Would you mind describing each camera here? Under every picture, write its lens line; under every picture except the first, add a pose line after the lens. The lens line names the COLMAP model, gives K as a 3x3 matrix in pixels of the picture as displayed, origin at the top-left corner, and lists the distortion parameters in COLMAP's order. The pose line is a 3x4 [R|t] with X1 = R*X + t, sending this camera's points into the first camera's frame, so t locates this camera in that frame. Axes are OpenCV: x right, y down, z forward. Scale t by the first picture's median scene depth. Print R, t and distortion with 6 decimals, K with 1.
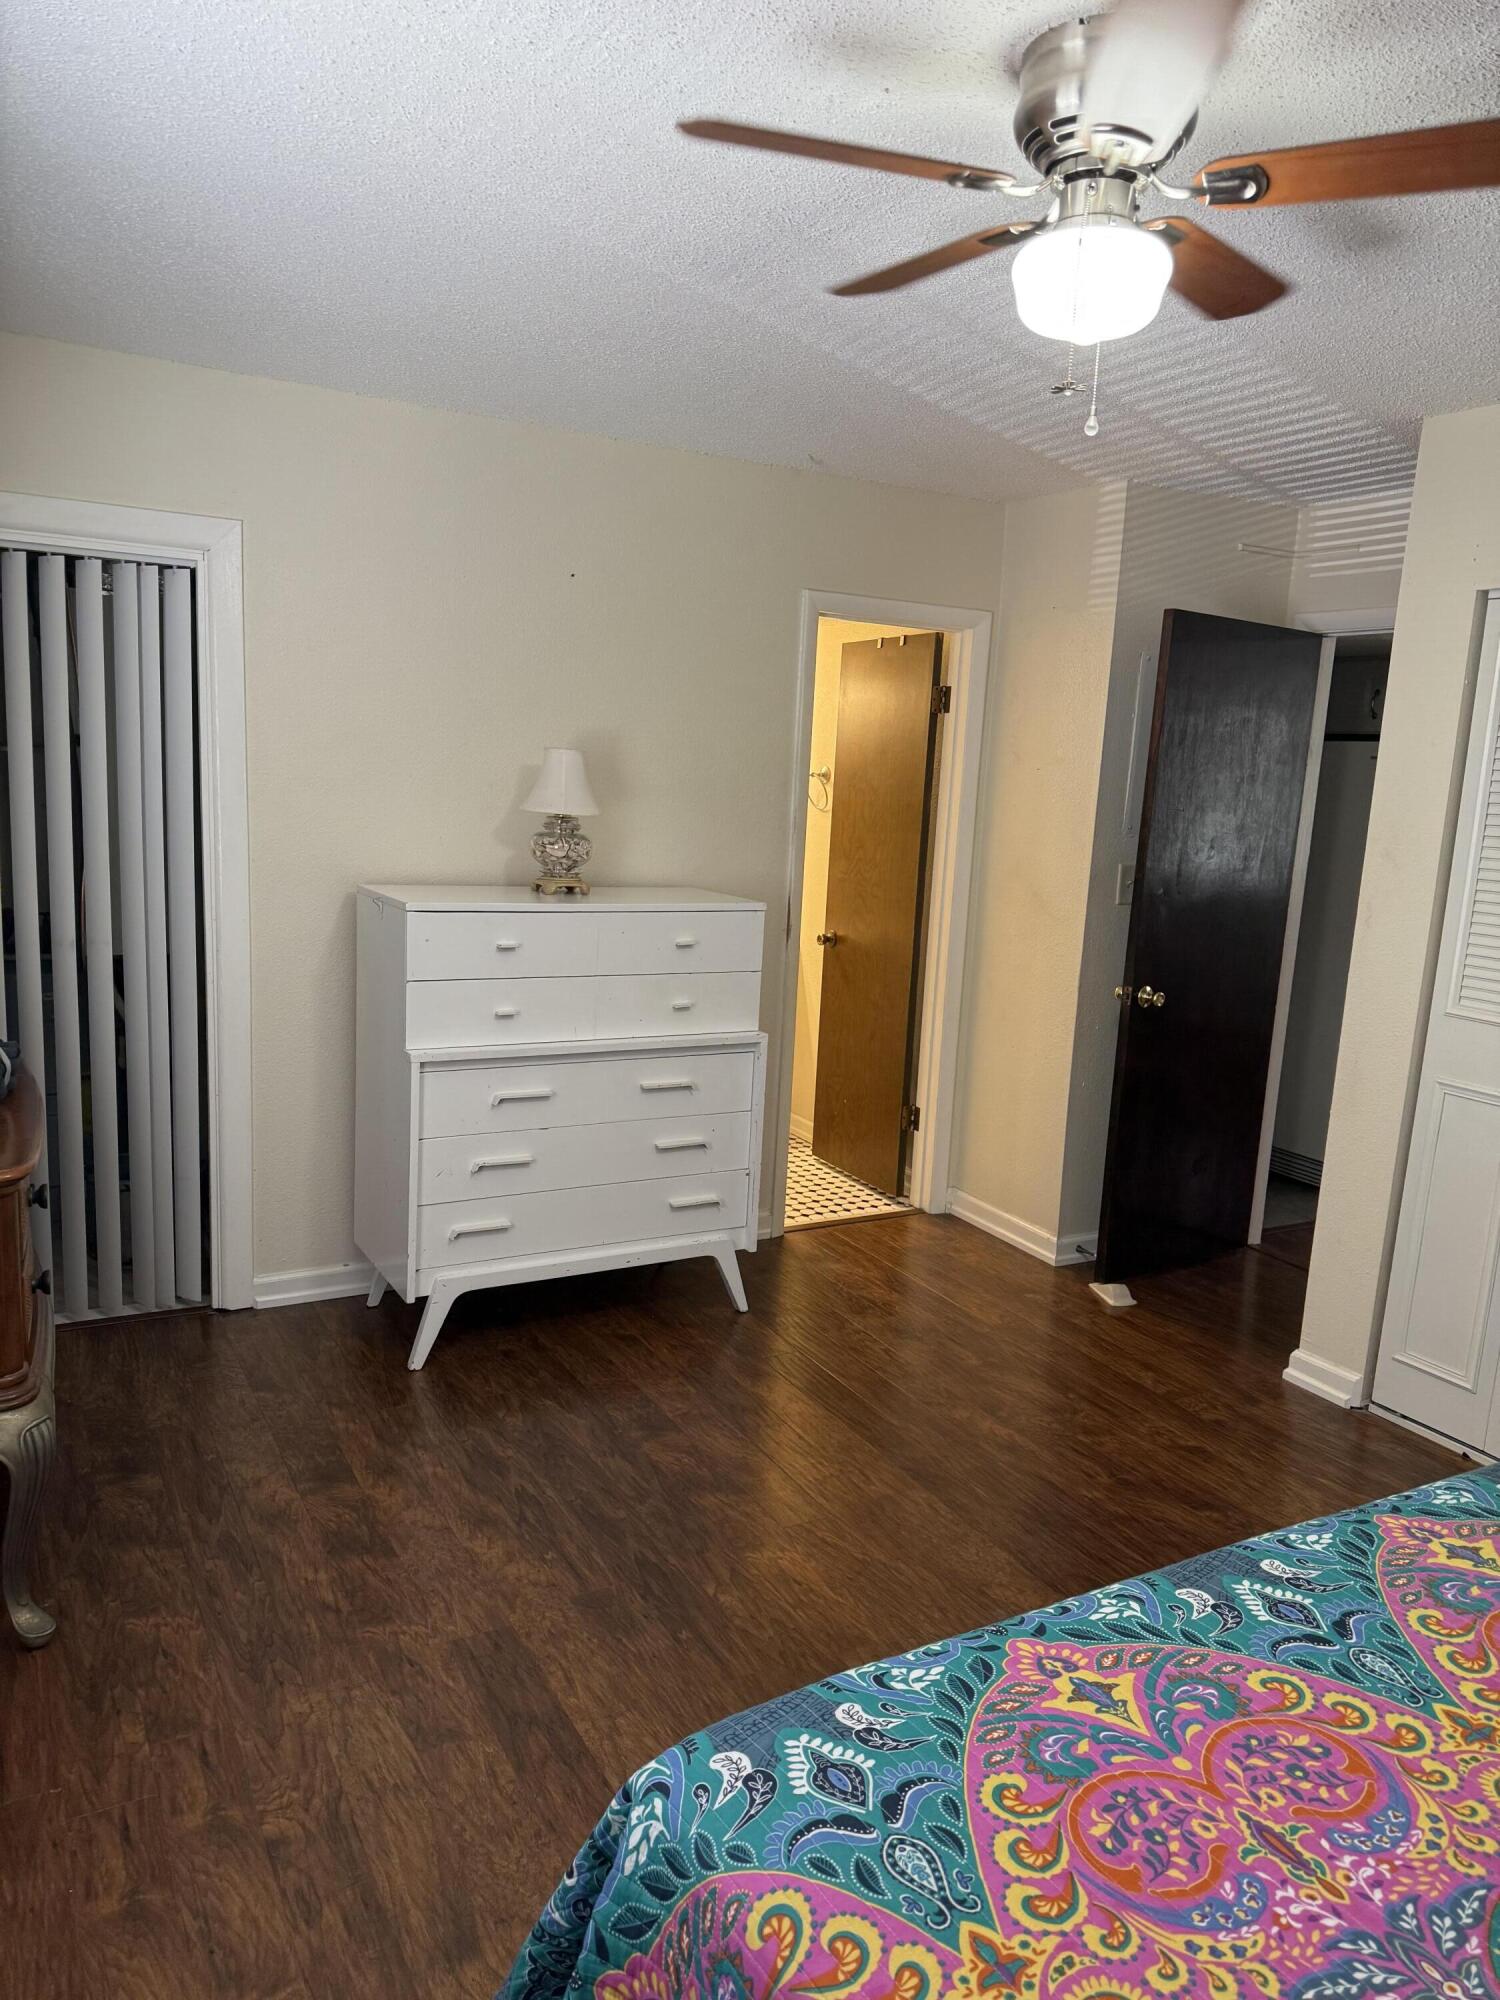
lens RADIAL K [[1404.3, 0, 750.0], [0, 1404.3, 1000.0], [0, 0, 1]] dist [0.141829, -0.260972]
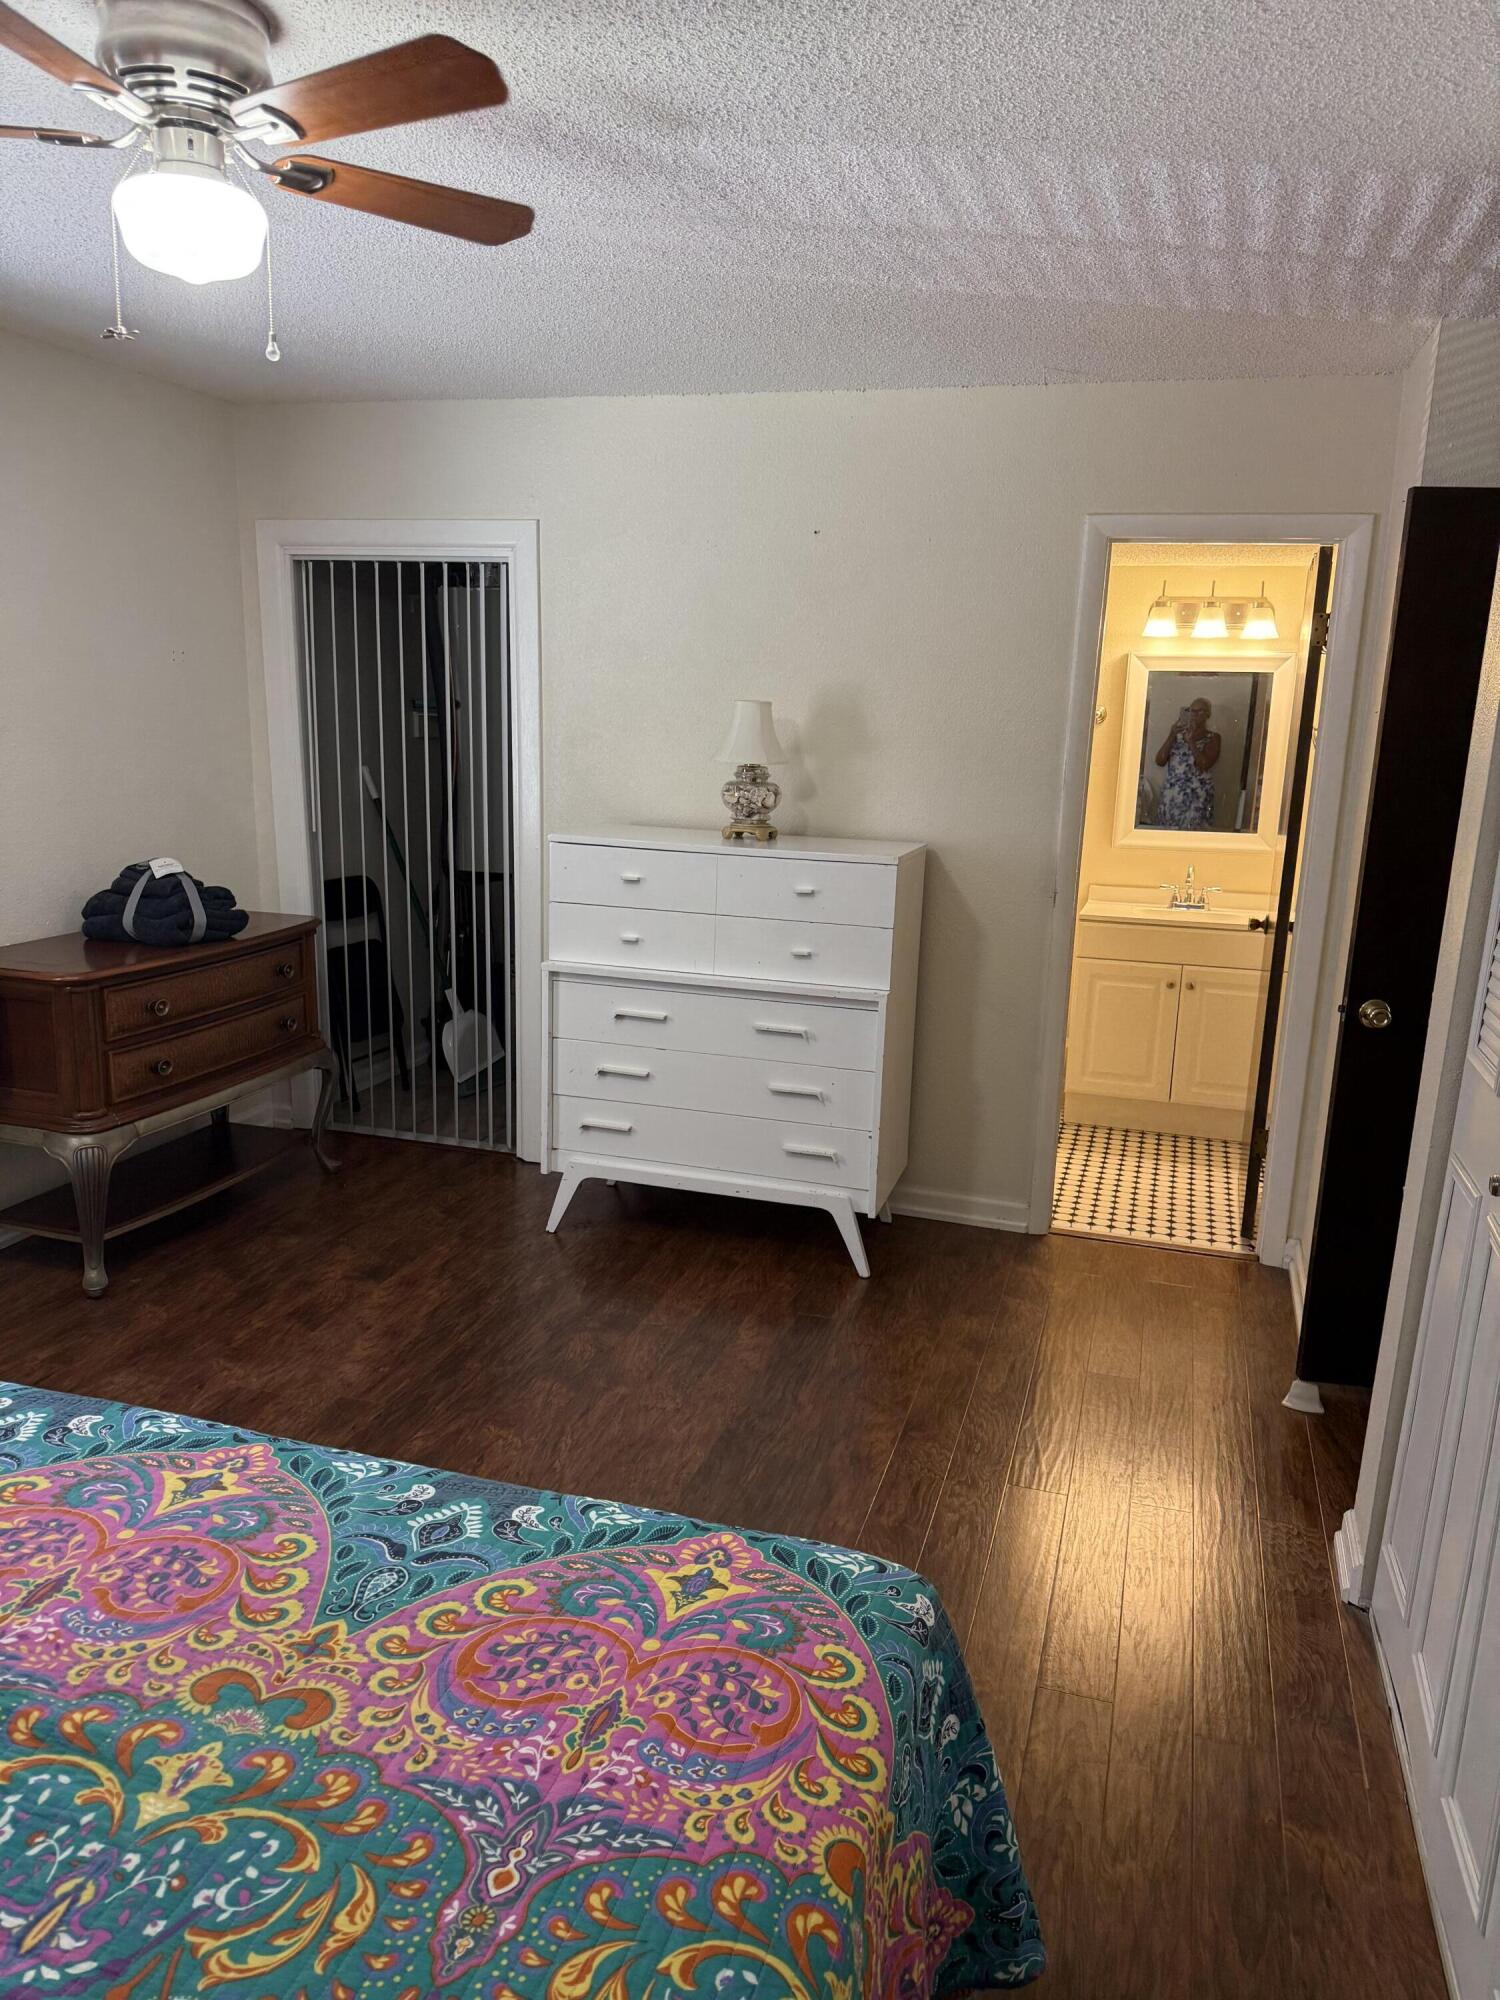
lens RADIAL K [[1404.3, 0, 750.0], [0, 1404.3, 1000.0], [0, 0, 1]] dist [0.141829, -0.260972]
pose [[0.694369, 0.119624, -0.709607, 0.645274], [-0.116426, 0.991770, 0.053264, -0.012425], [0.710139, 0.045632, 0.702582, 0.266402]]
